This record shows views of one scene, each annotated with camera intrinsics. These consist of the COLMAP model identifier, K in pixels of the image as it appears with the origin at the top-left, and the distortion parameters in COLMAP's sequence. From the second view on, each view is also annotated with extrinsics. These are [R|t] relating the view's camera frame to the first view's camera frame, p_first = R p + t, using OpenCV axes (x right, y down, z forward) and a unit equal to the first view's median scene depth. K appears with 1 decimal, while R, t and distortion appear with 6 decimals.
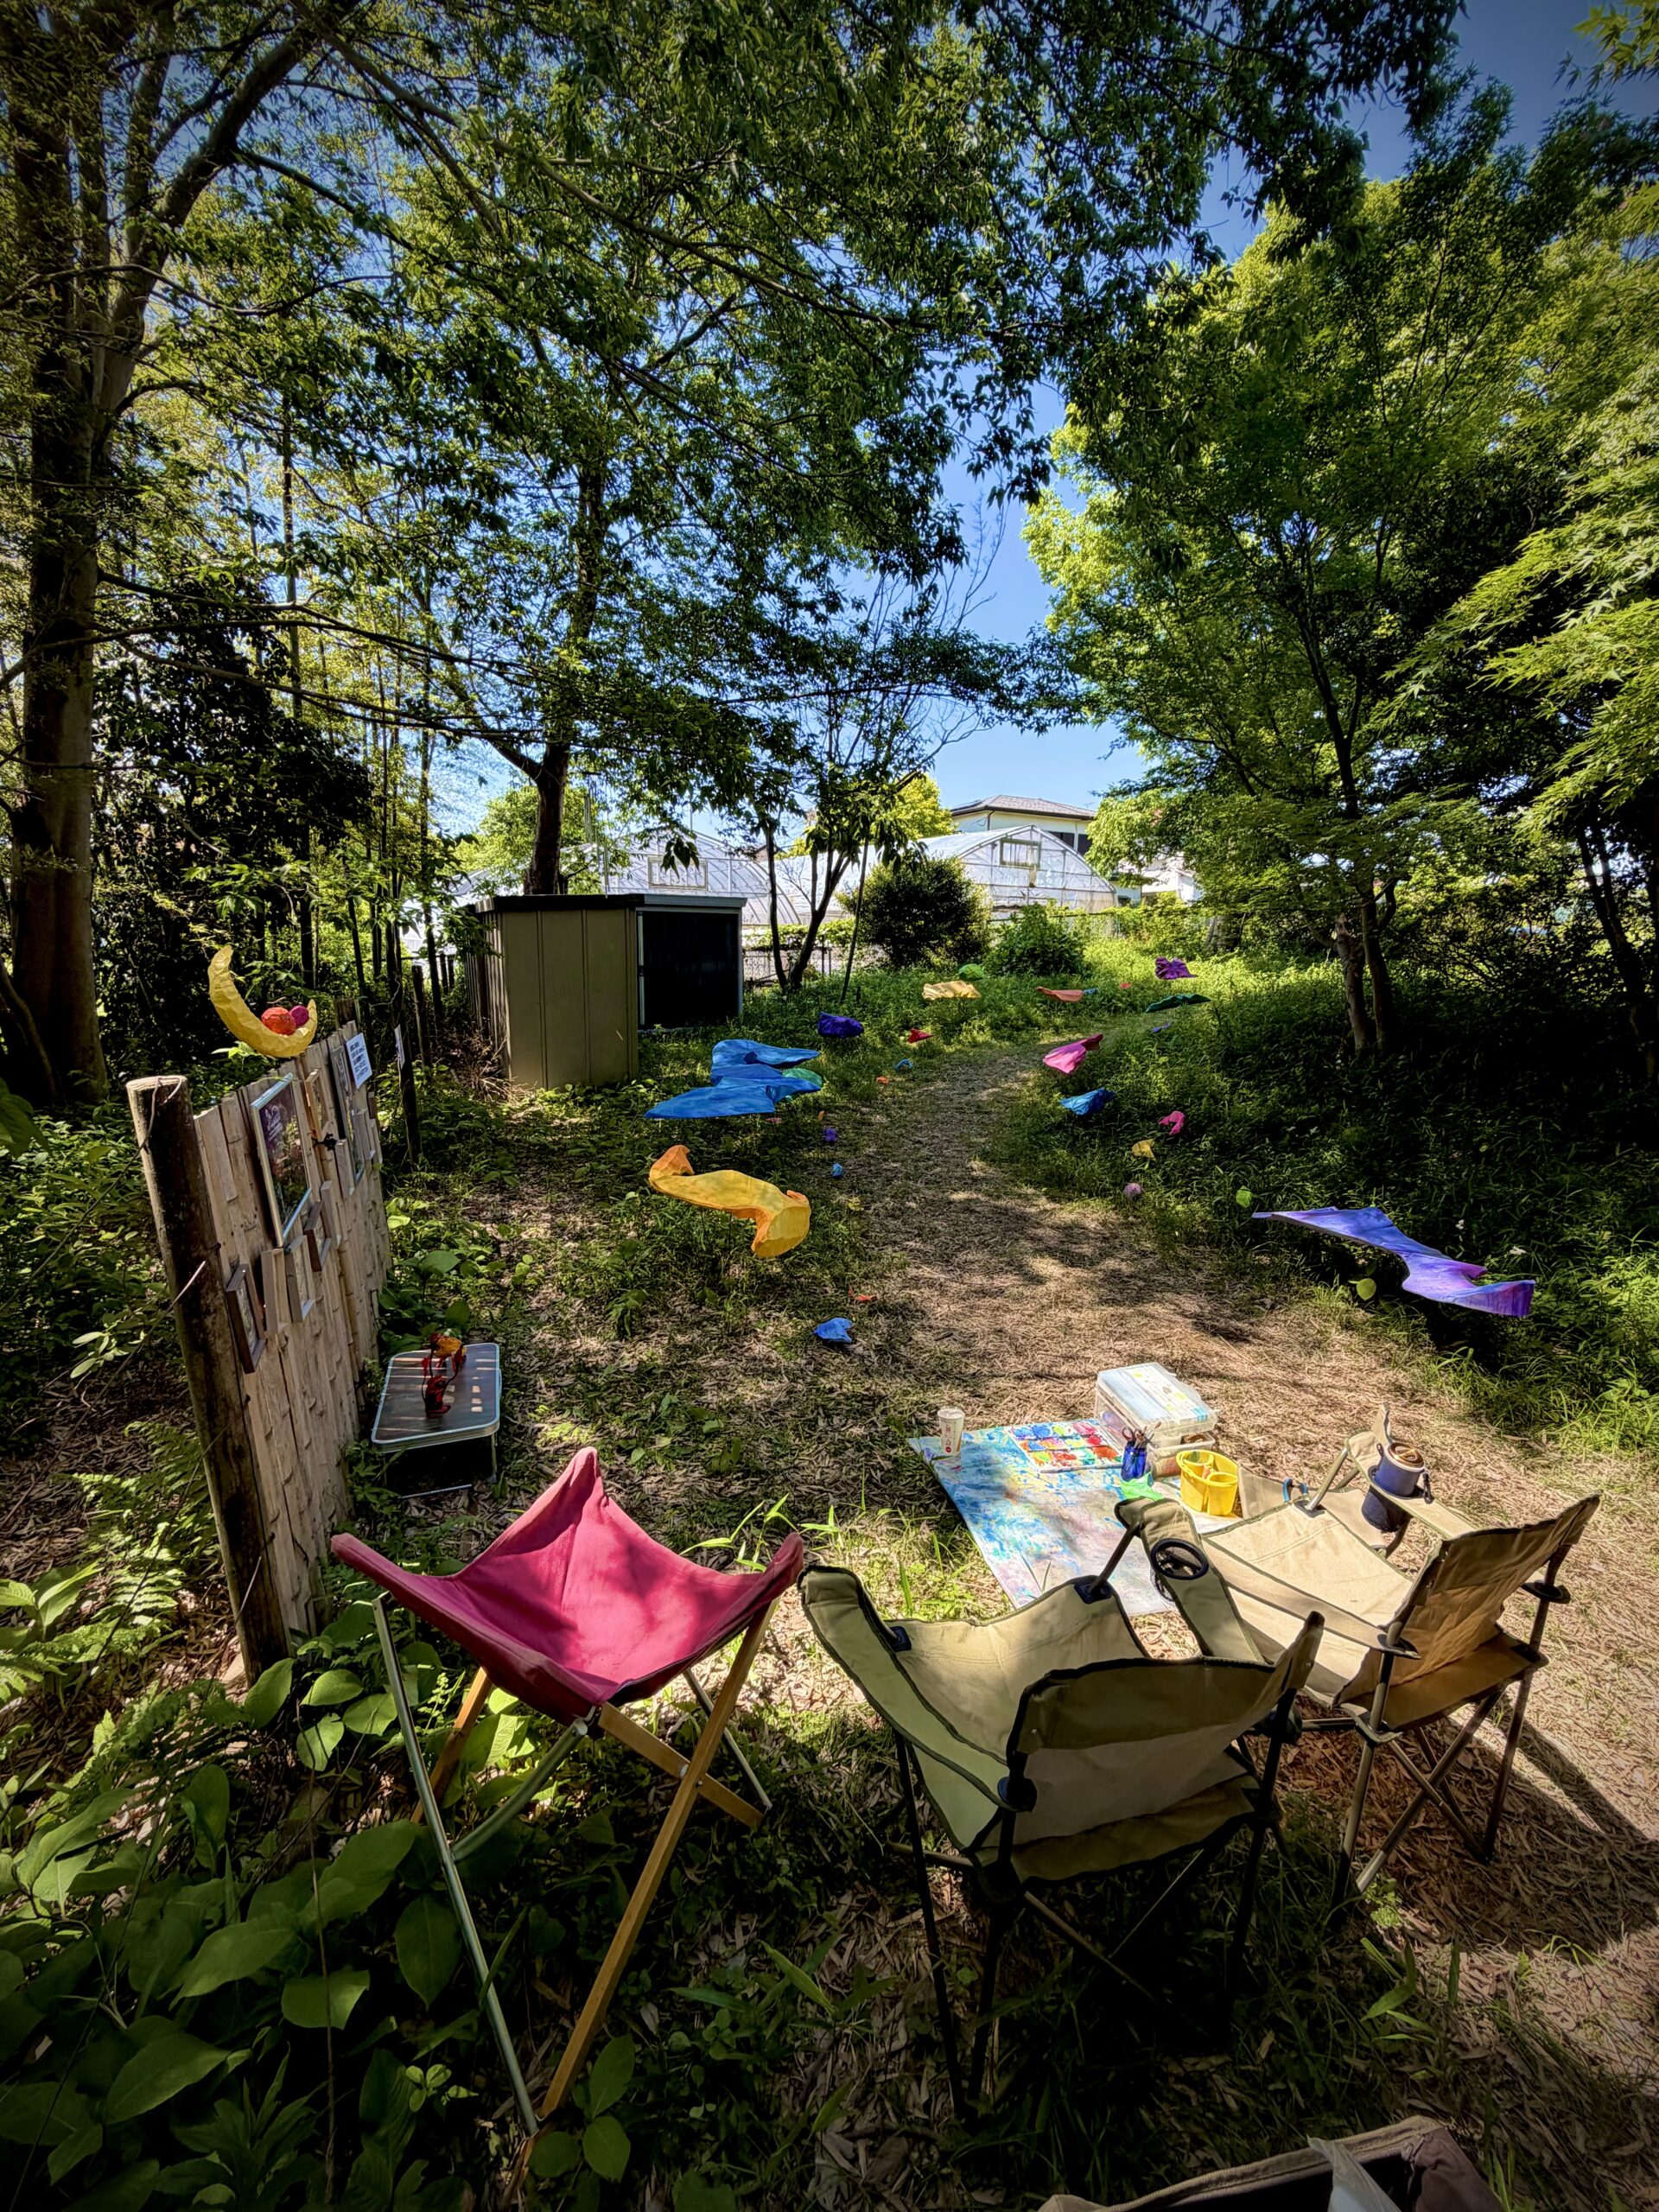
lens RADIAL K [[890.2, 0, 829.5], [0, 890.2, 1106.0], [0, 0, 1]] dist [0.010427, 0.000228]
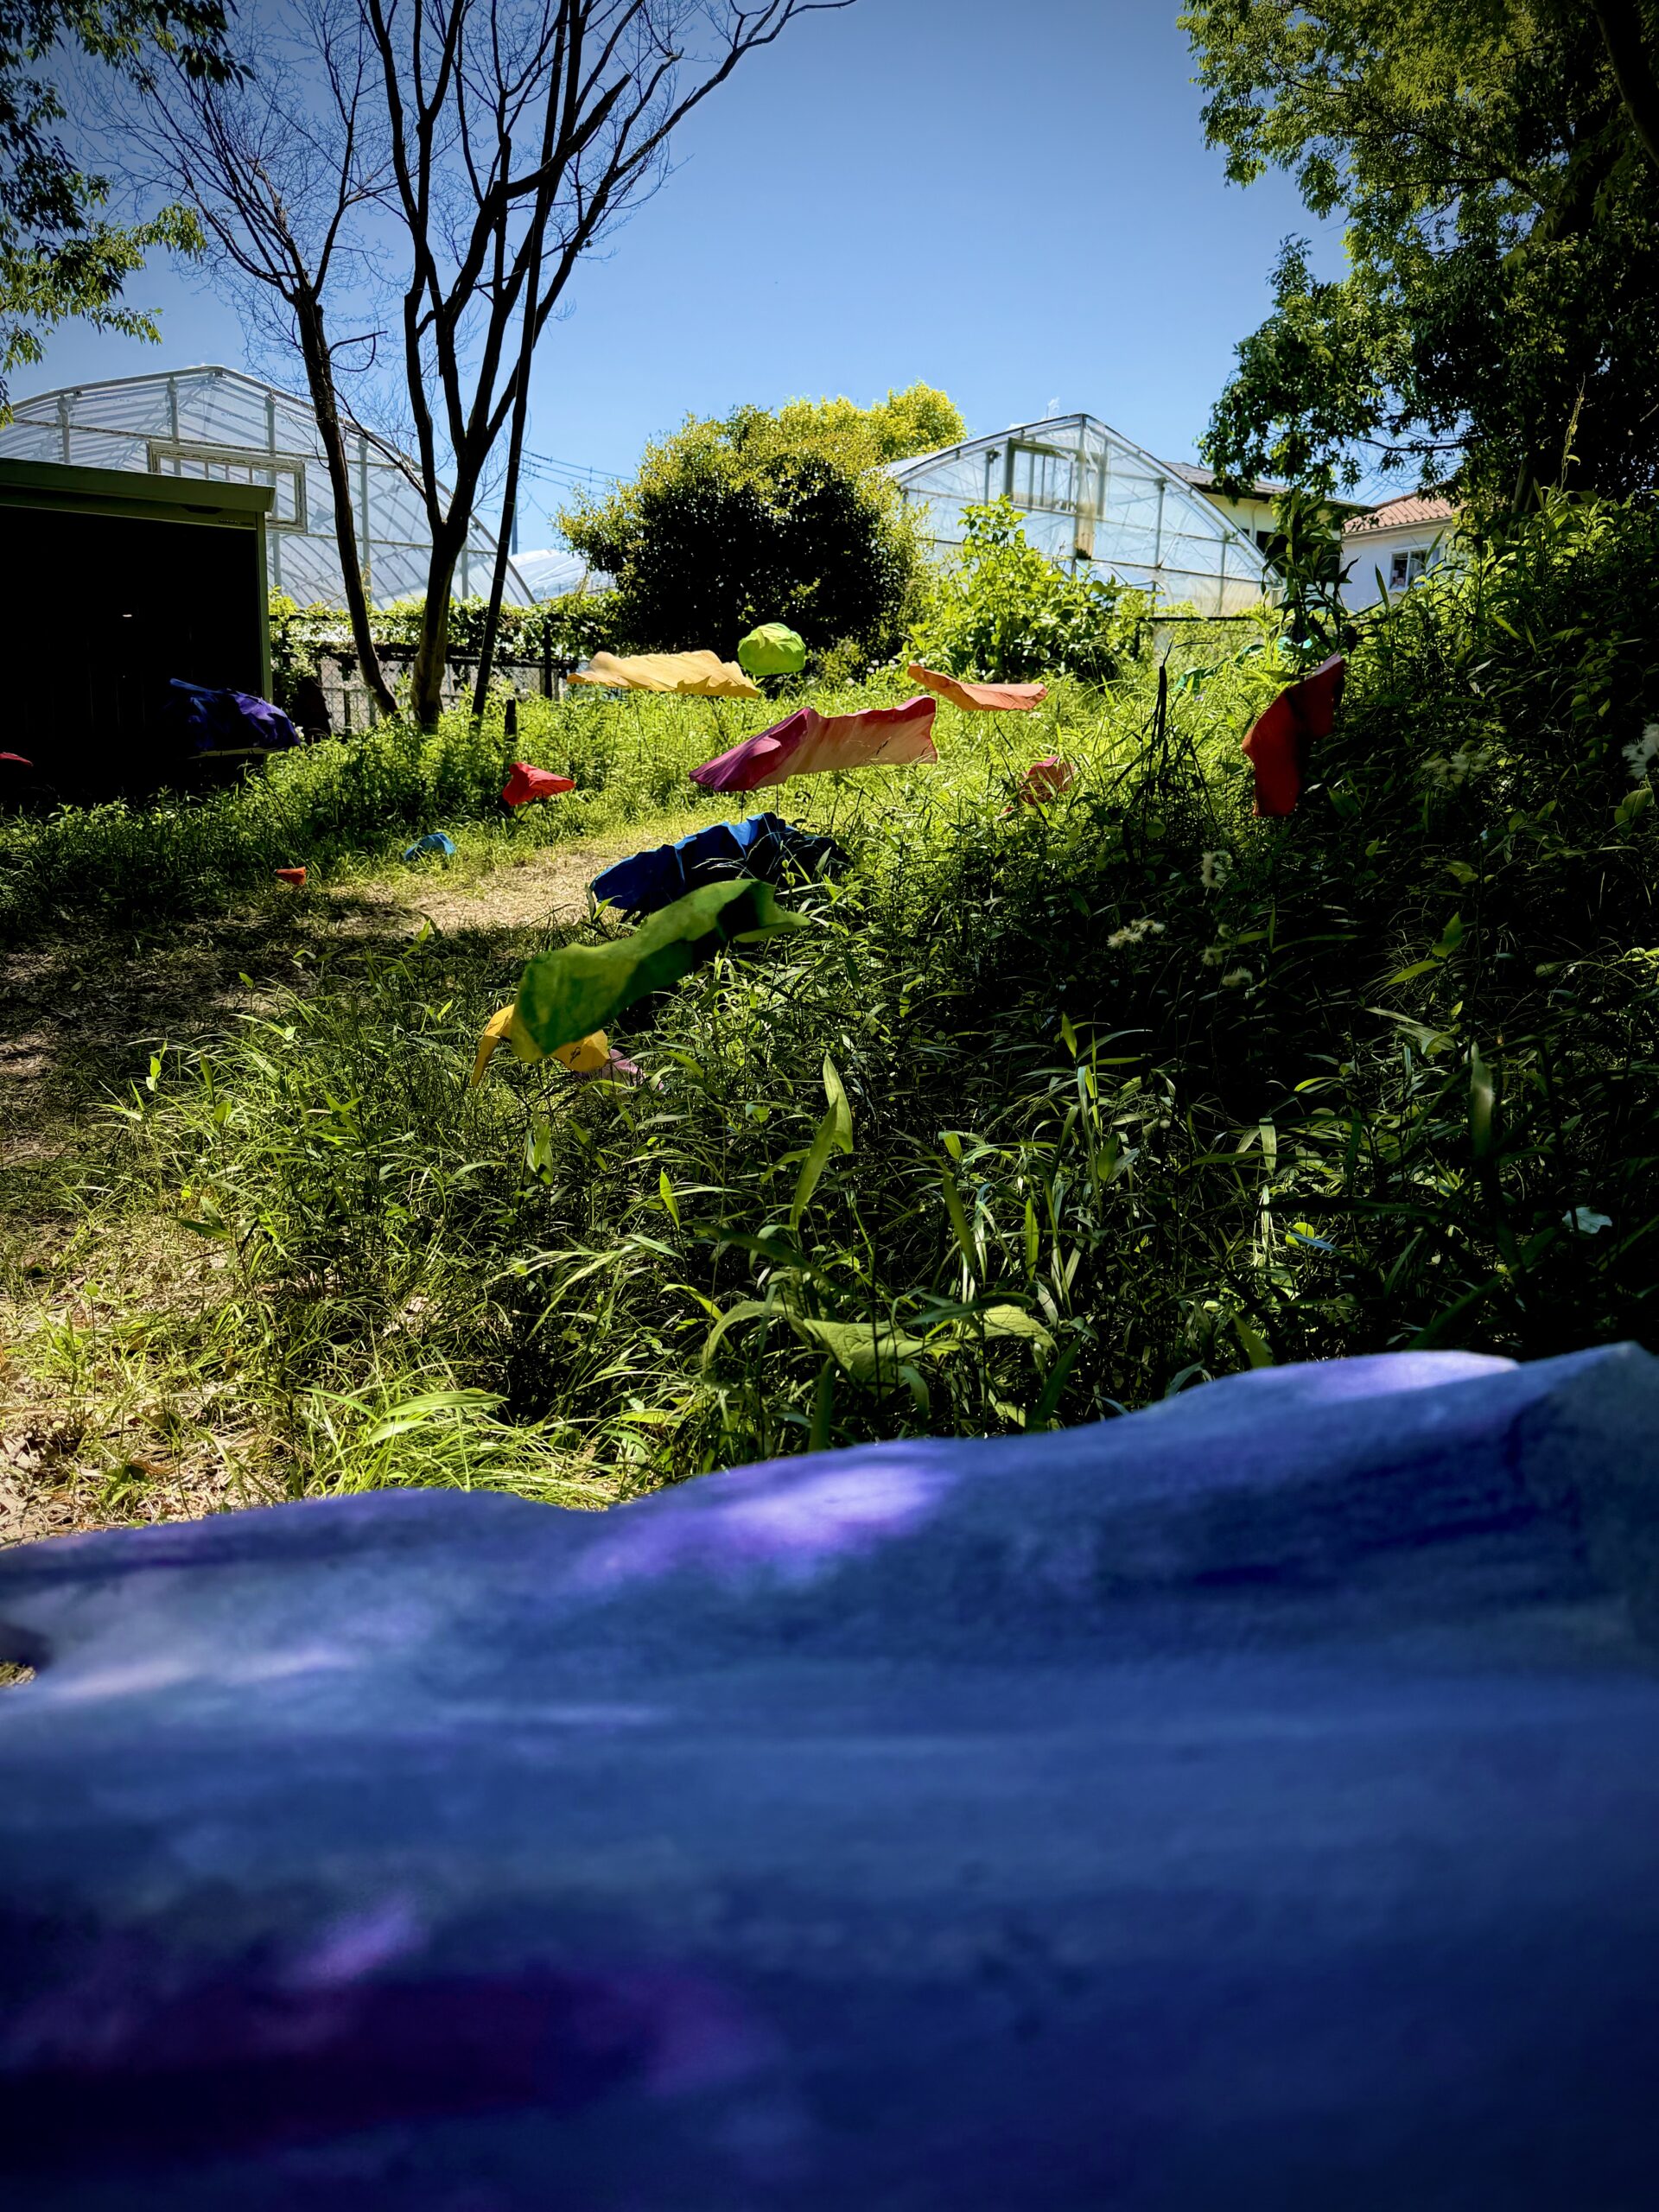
lens RADIAL K [[1558.0, 0, 788.6], [0, 1558.0, 1100.8], [0, 0, 1]] dist [0.049771, -0.082711]
pose [[0.999124, 0.023346, -0.034738, 0.186404], [-0.022756, 0.999591, 0.017298, 0.024495], [0.035128, -0.016492, 0.999247, 0.338781]]
